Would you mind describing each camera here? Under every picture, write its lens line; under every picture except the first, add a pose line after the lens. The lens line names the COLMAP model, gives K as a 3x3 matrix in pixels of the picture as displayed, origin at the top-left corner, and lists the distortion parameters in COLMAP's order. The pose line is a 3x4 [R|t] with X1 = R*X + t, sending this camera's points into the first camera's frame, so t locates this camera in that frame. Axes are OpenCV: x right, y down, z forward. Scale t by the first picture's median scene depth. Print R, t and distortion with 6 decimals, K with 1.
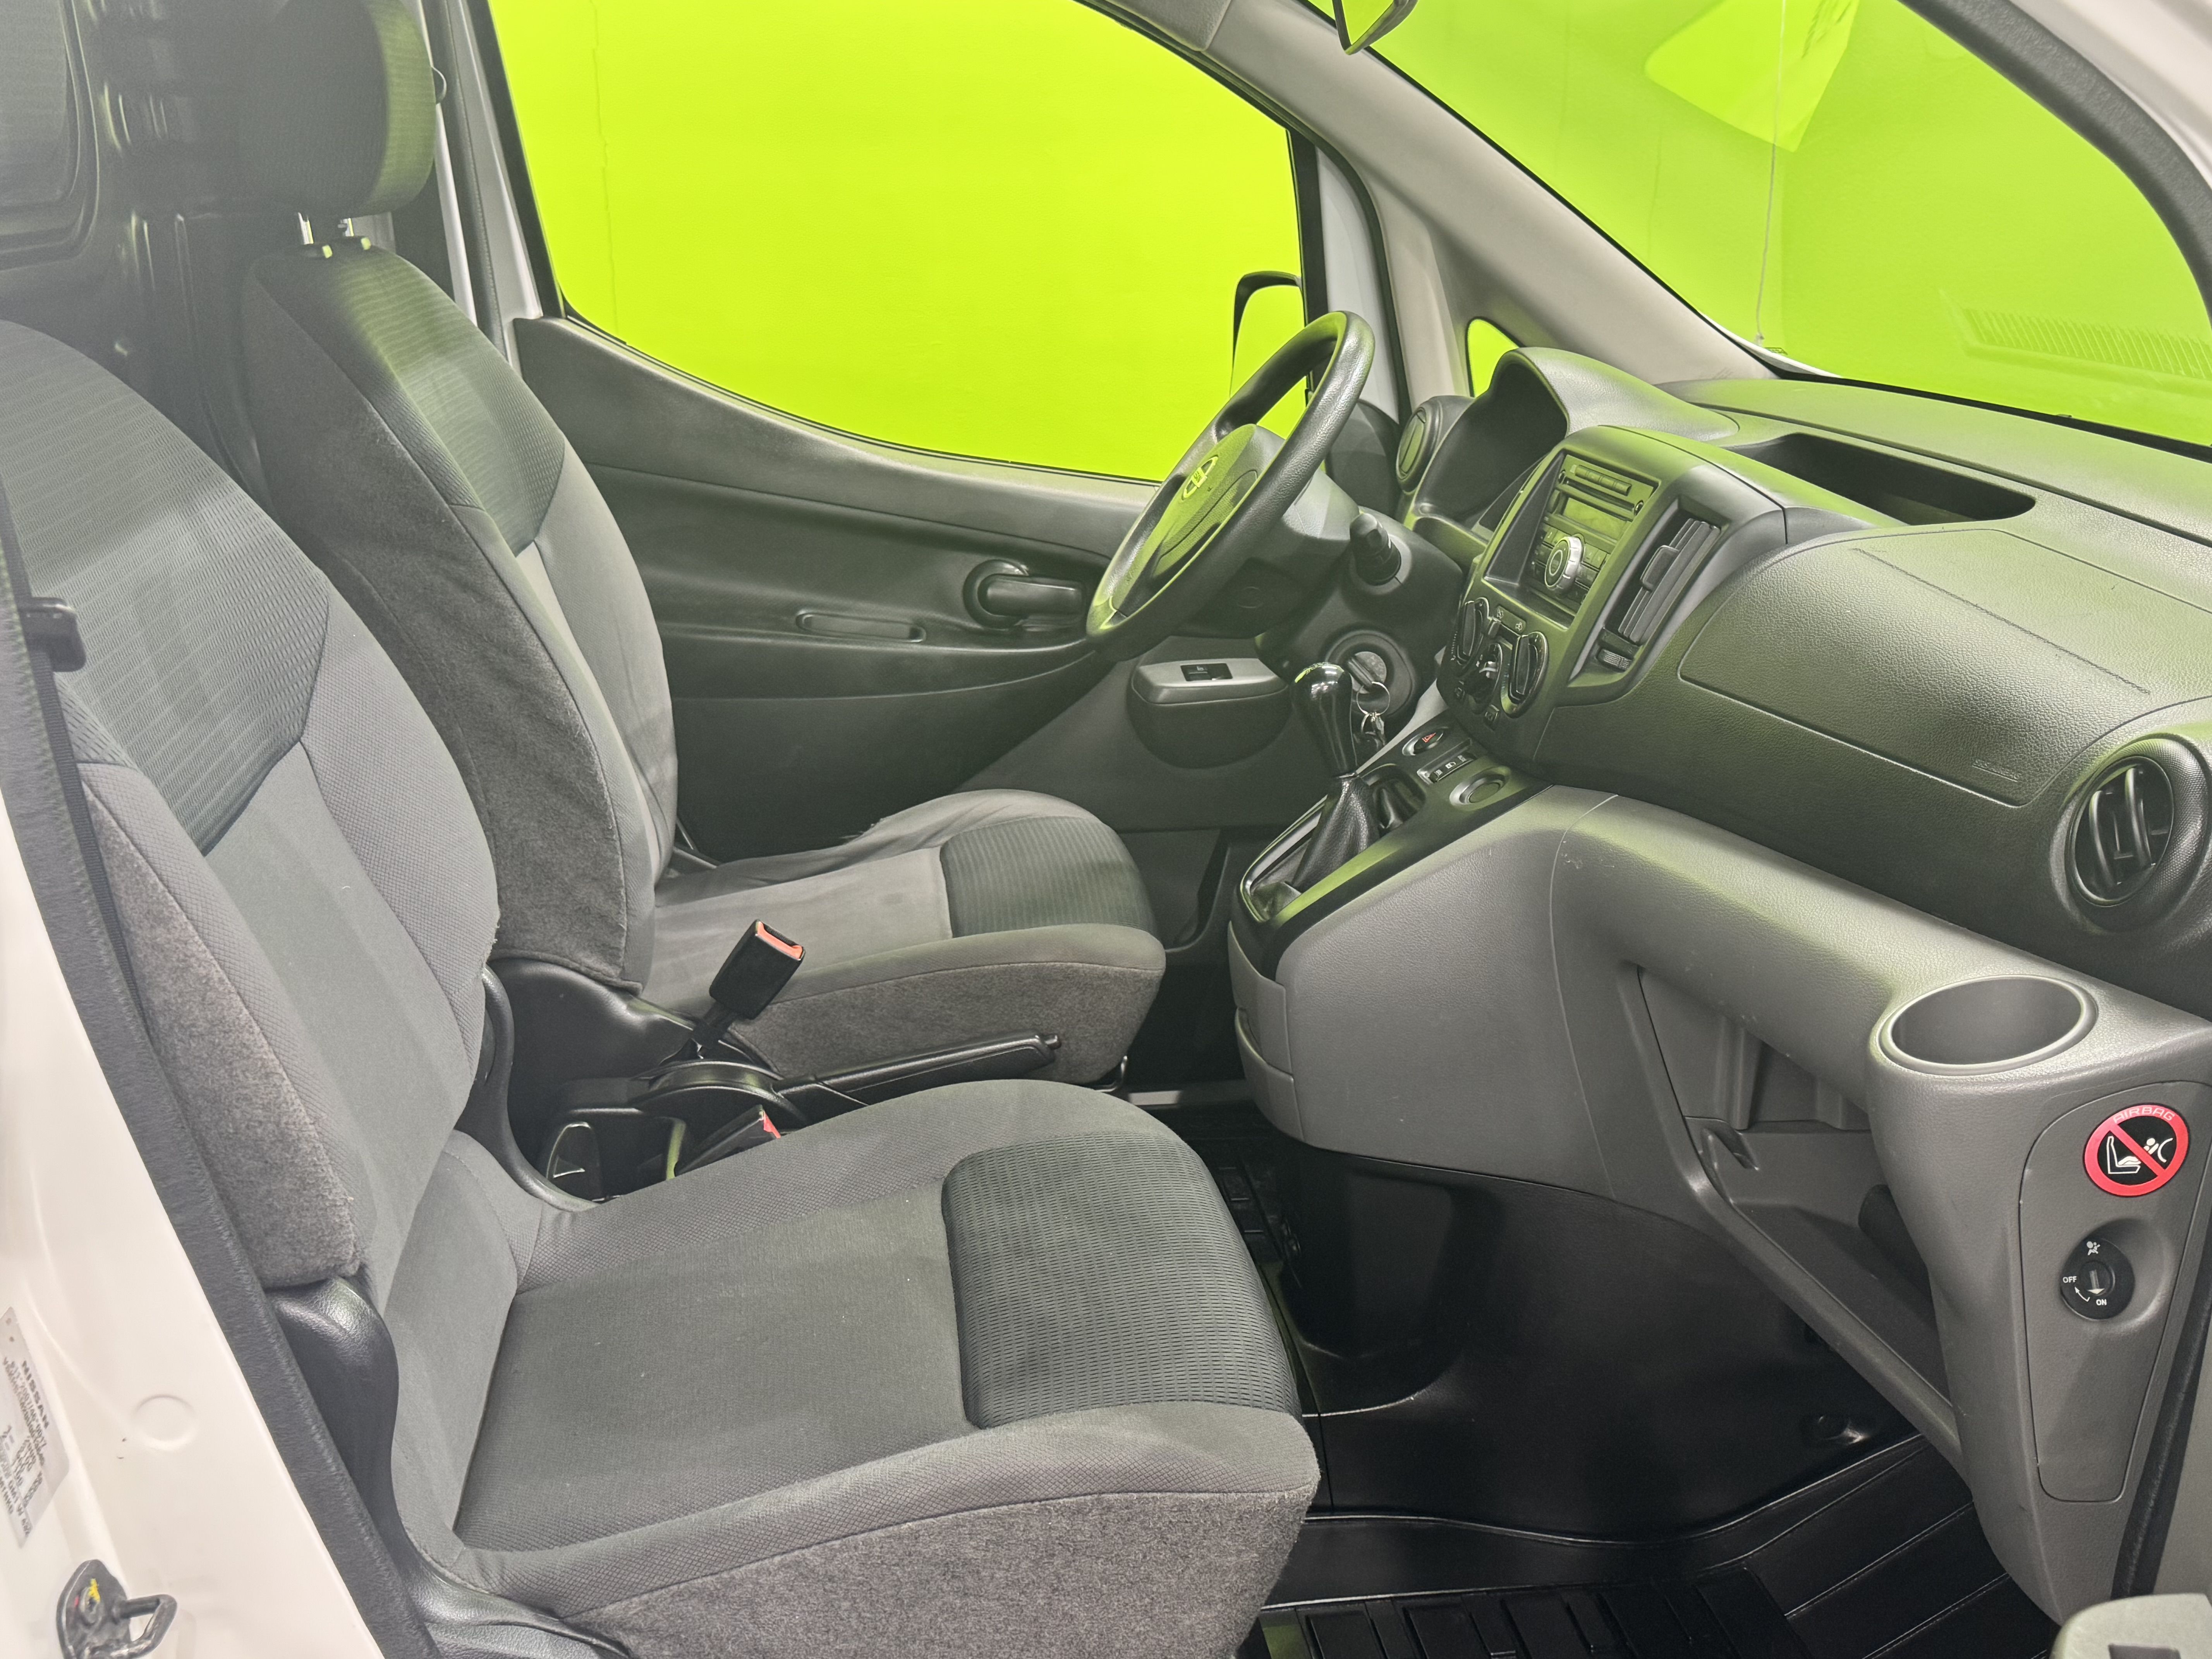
lens RADIAL K [[2229.6, 0, 1105.5], [0, 2229.6, 857.1], [0, 0, 1]] dist [0.165462, -0.334759]
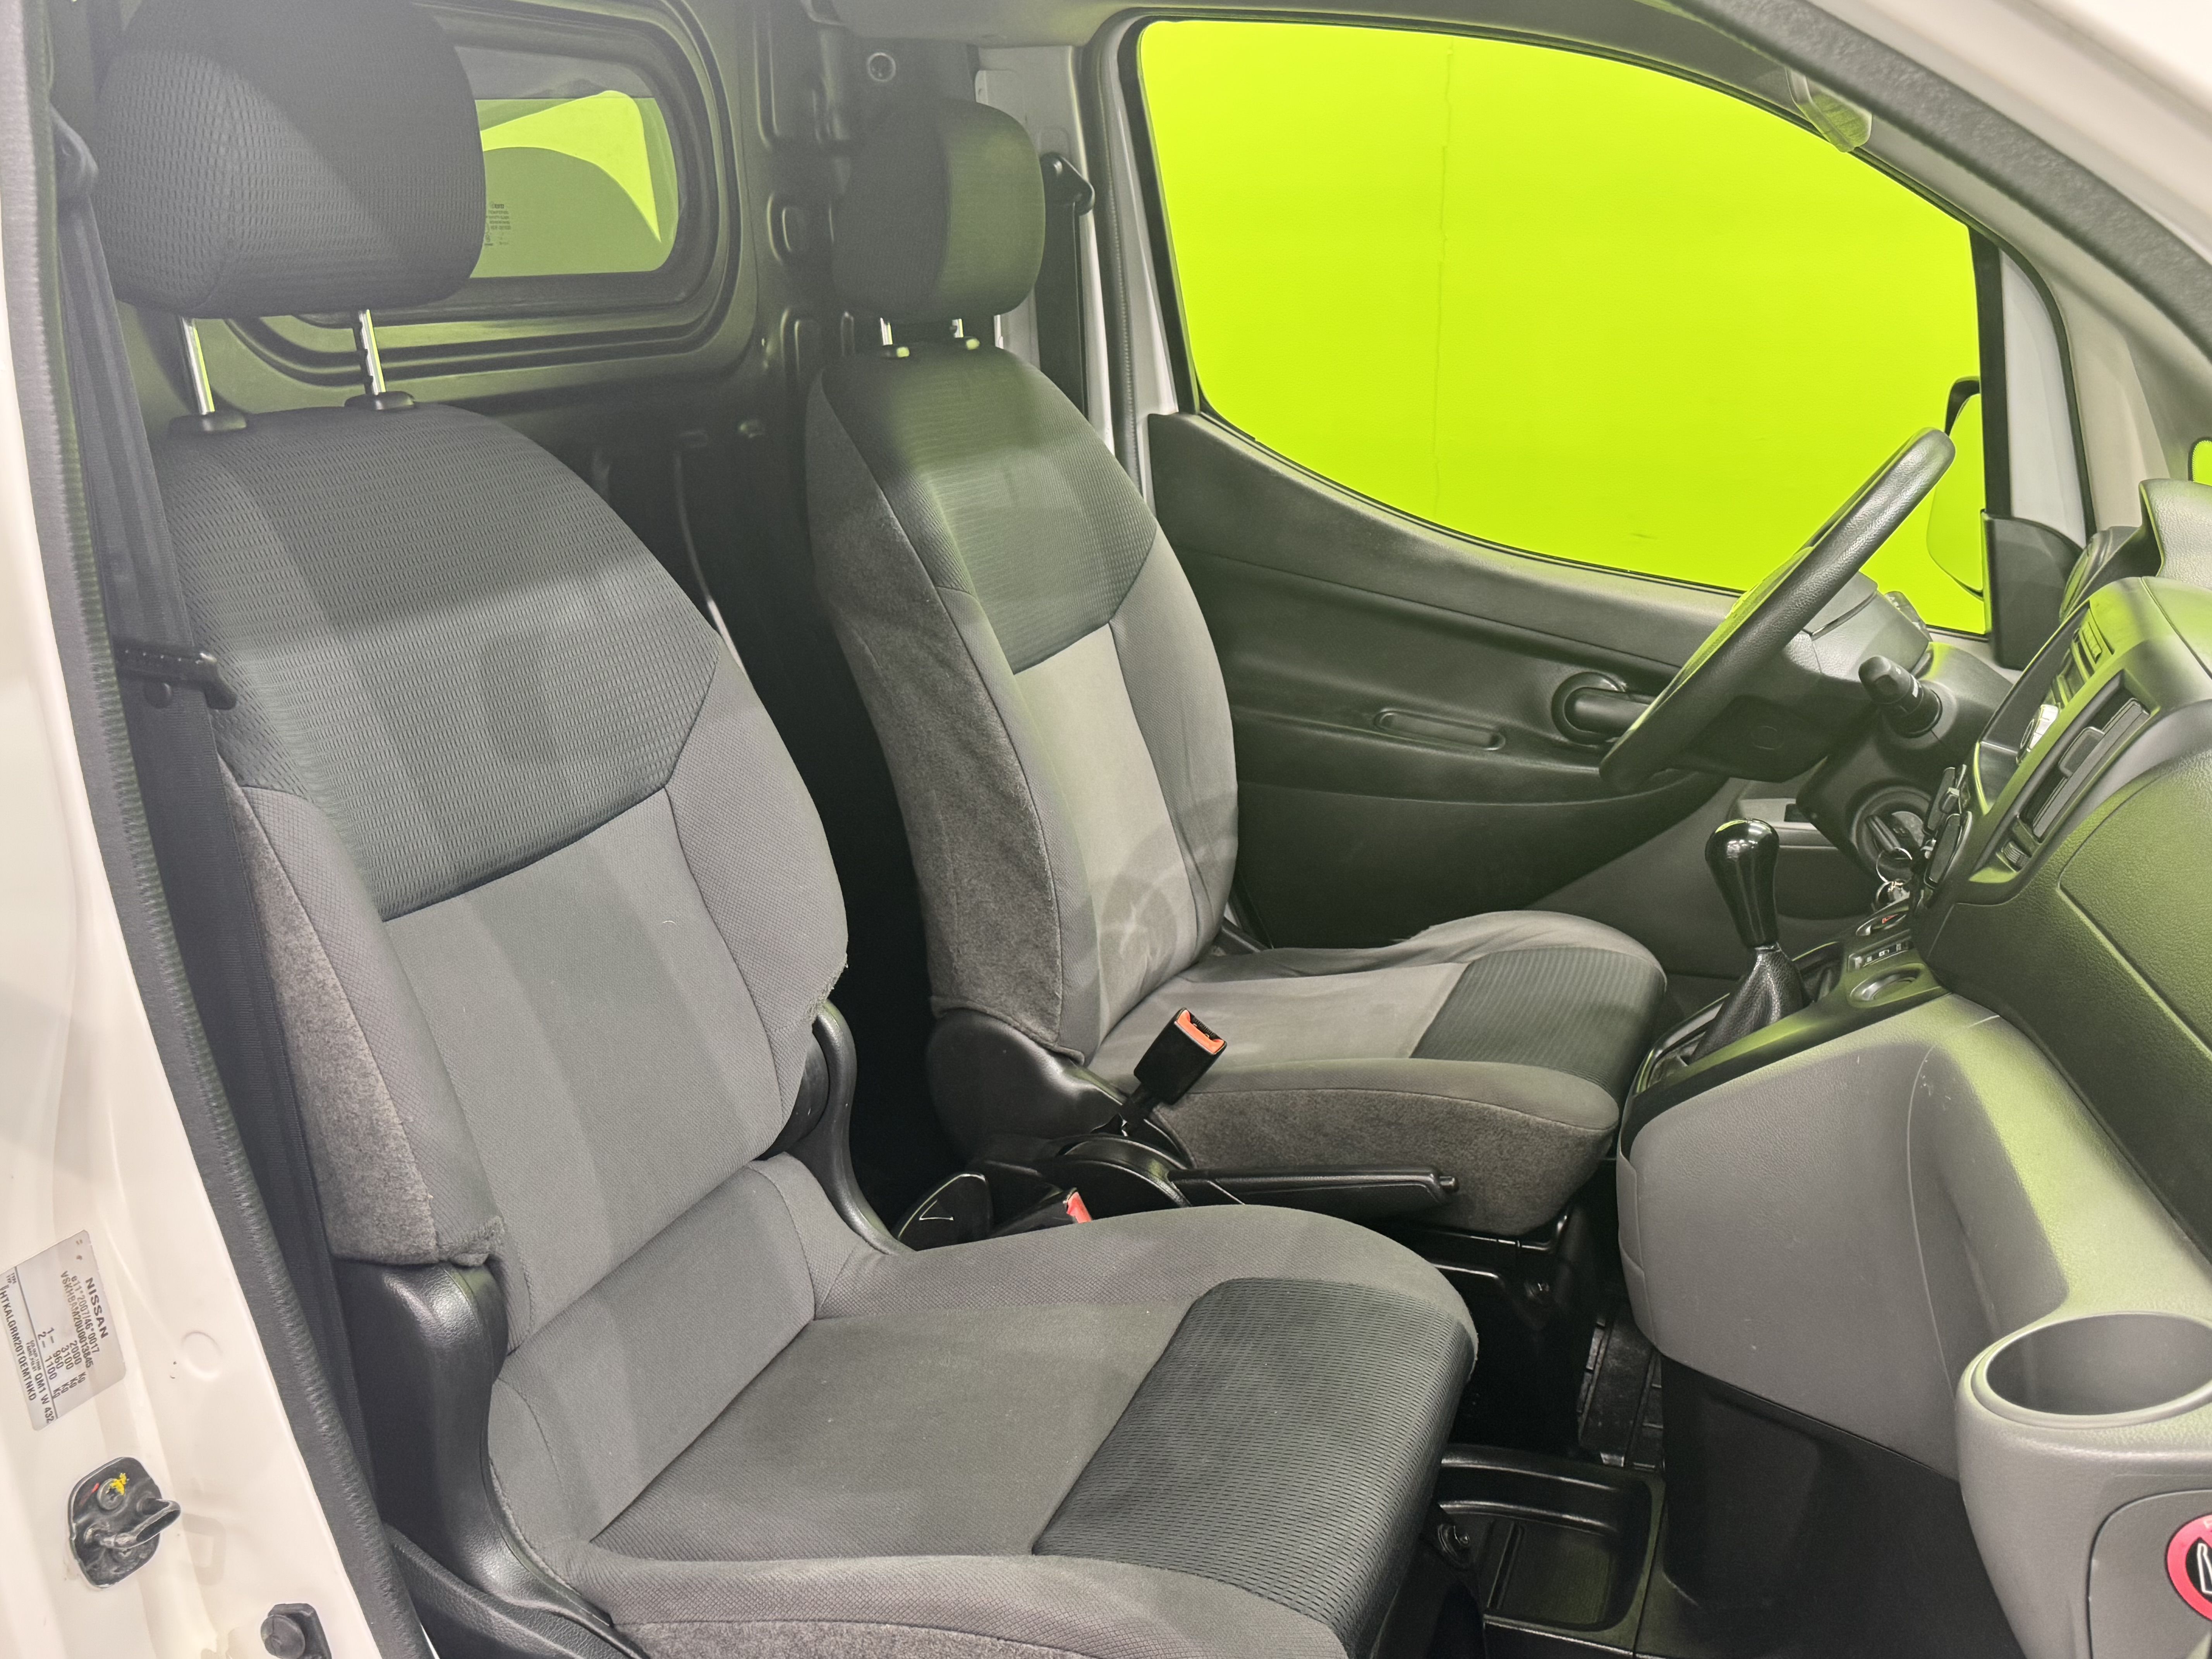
lens RADIAL K [[2222.1, 0, 1107.0], [0, 2222.1, 842.3], [0, 0, 1]] dist [0.157989, -0.339916]
pose [[0.885859, 0.116918, -0.448981, 0.256202], [-0.133876, 0.990979, -0.006084, -0.035413], [0.444220, 0.065498, 0.893520, 0.080196]]
